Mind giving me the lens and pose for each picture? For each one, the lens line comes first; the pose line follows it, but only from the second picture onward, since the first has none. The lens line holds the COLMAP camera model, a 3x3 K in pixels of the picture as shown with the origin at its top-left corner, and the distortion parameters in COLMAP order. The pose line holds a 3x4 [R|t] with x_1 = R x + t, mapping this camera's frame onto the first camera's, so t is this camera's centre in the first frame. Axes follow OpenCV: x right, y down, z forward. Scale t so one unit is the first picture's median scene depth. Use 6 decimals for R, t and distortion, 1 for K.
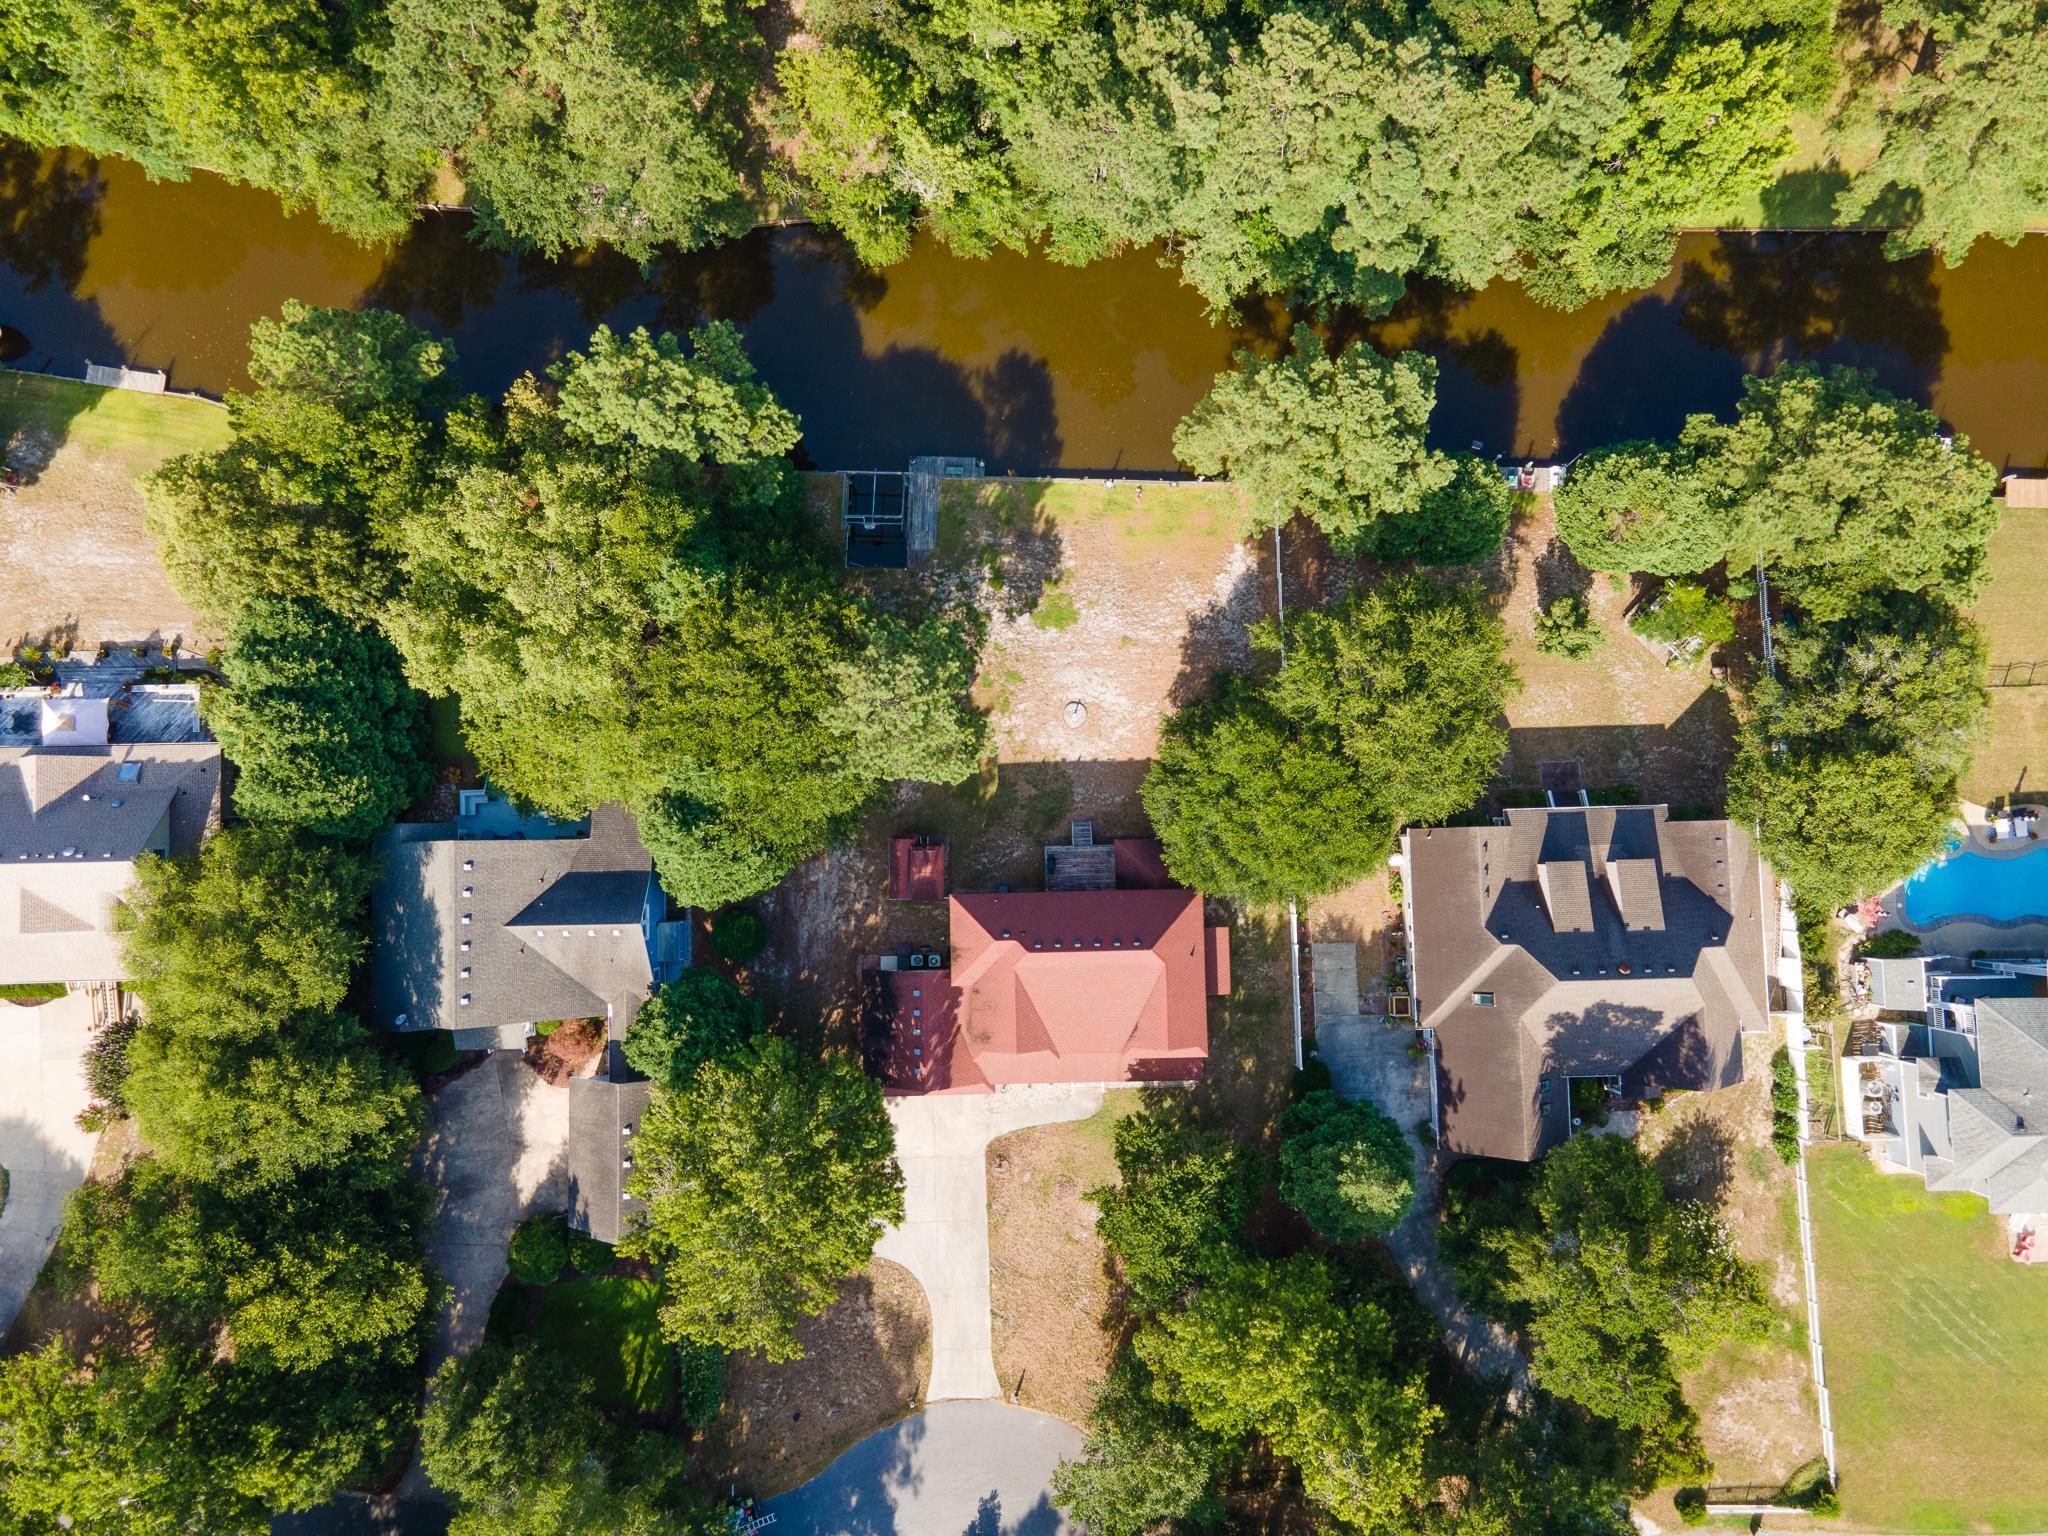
lens RADIAL K [[1464.3, 0, 1027.7], [0, 1464.3, 768.1], [0, 0, 1]] dist [0.026205, 0.012354]
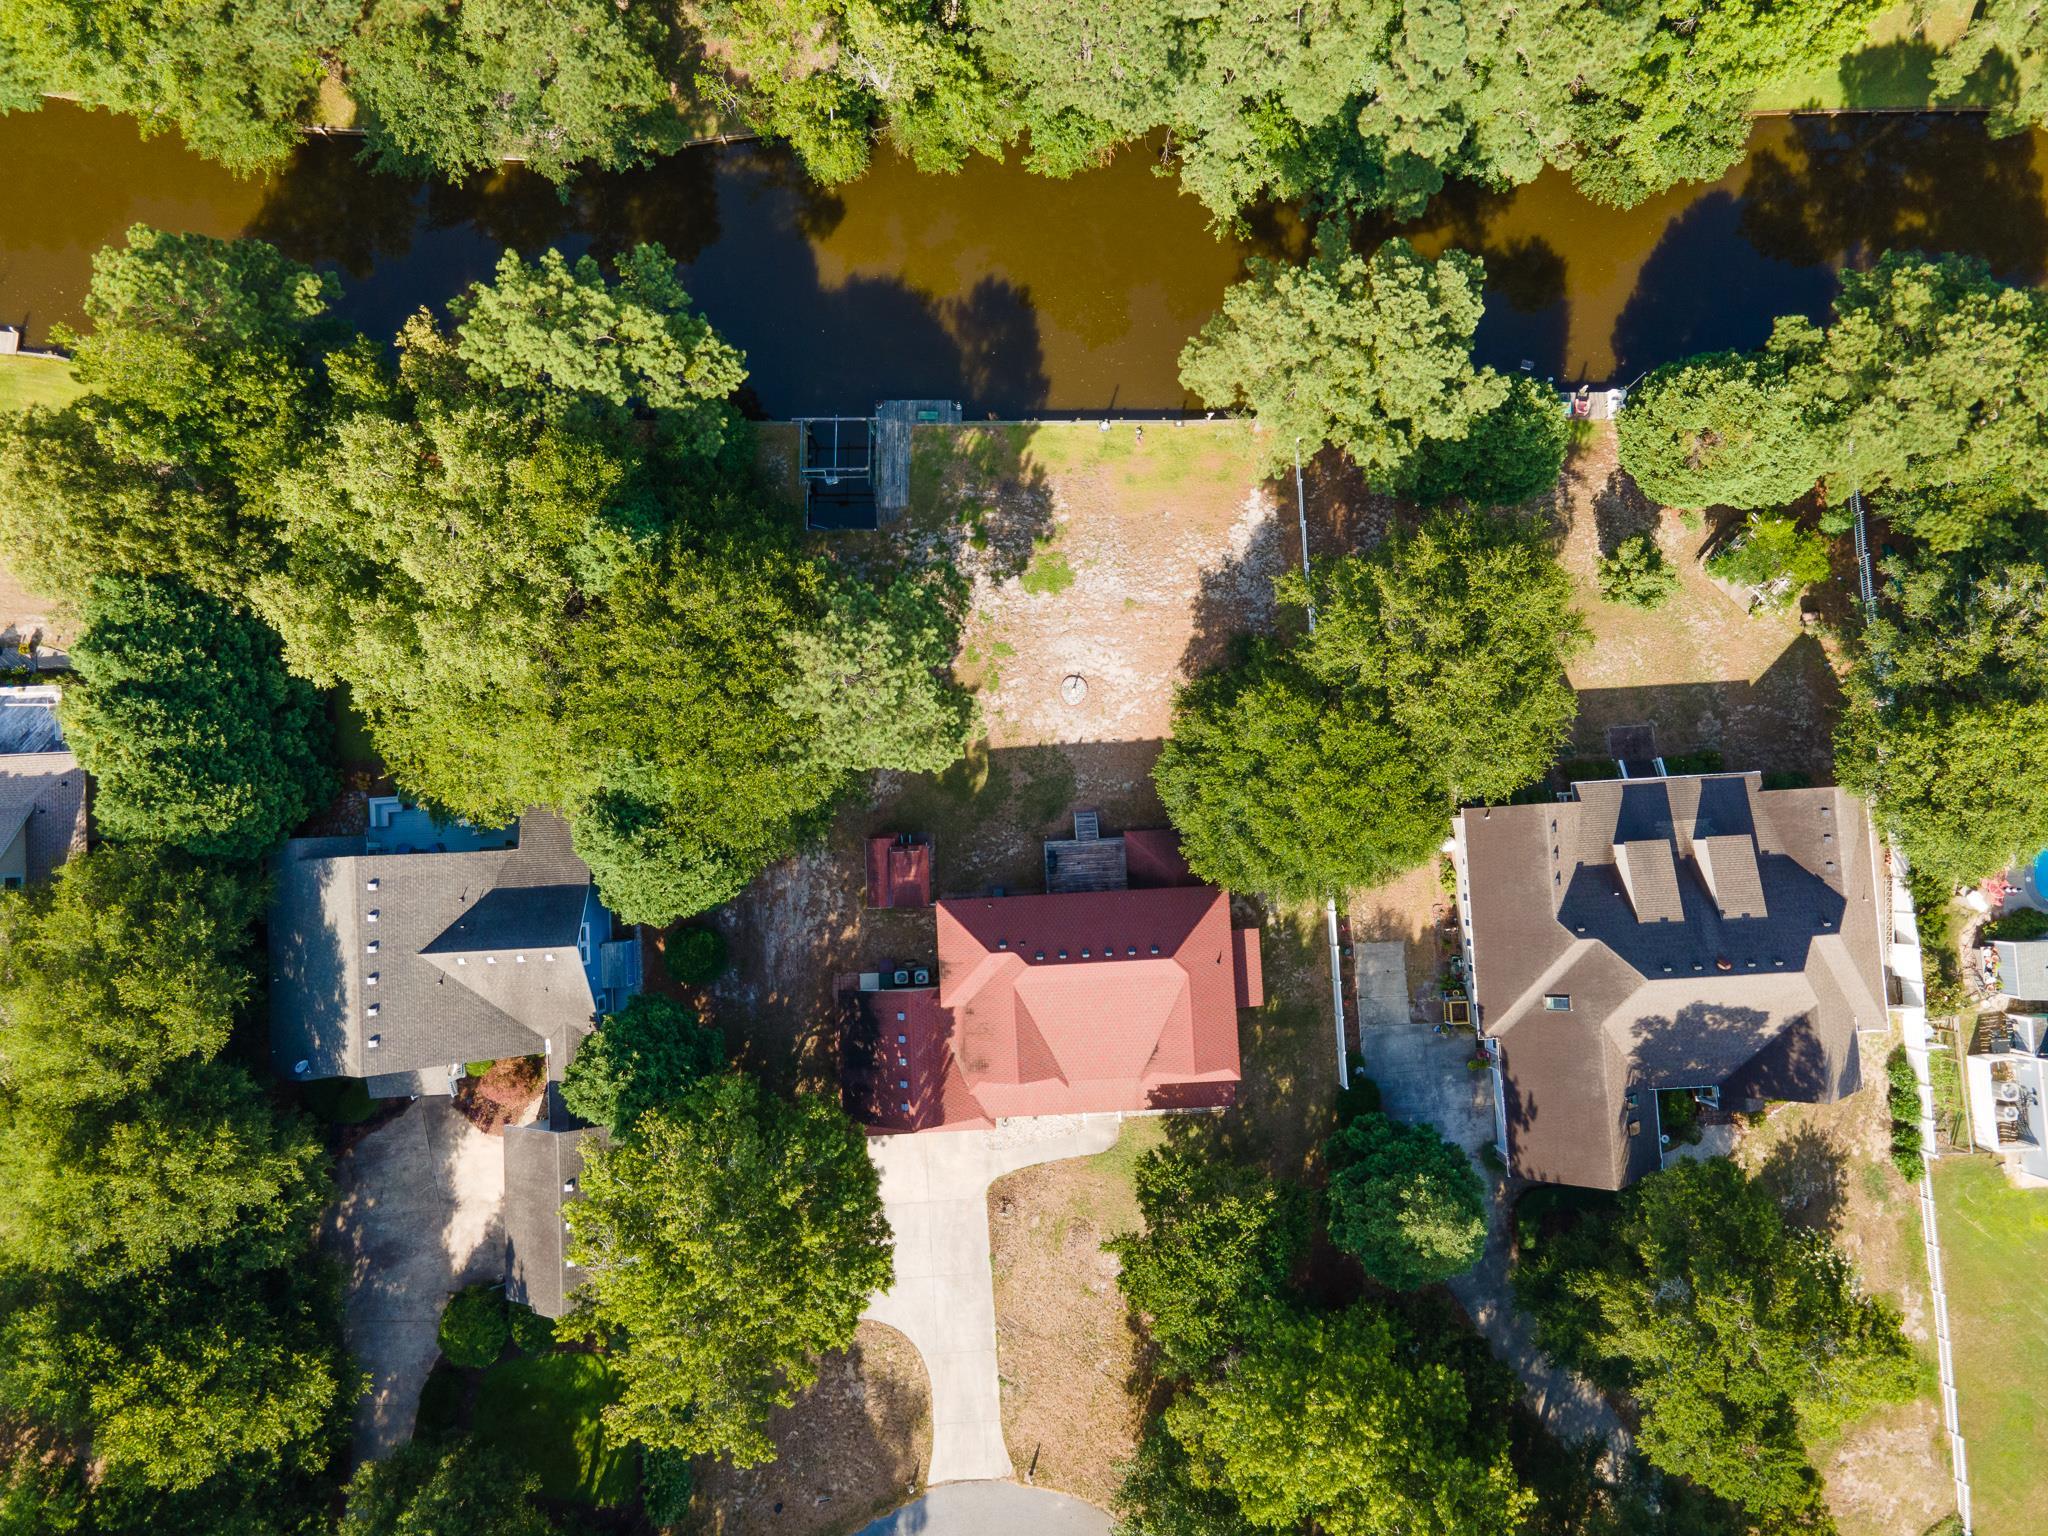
lens RADIAL K [[1464.3, 0, 1024.2], [0, 1464.3, 765.6], [0, 0, 1]] dist [0.026205, 0.012354]
pose [[0.999522, -0.030861, 0.002001, -0.000445], [0.030859, 0.999523, 0.000860, 0.007547], [-0.002026, -0.000798, 0.999998, 0.138362]]
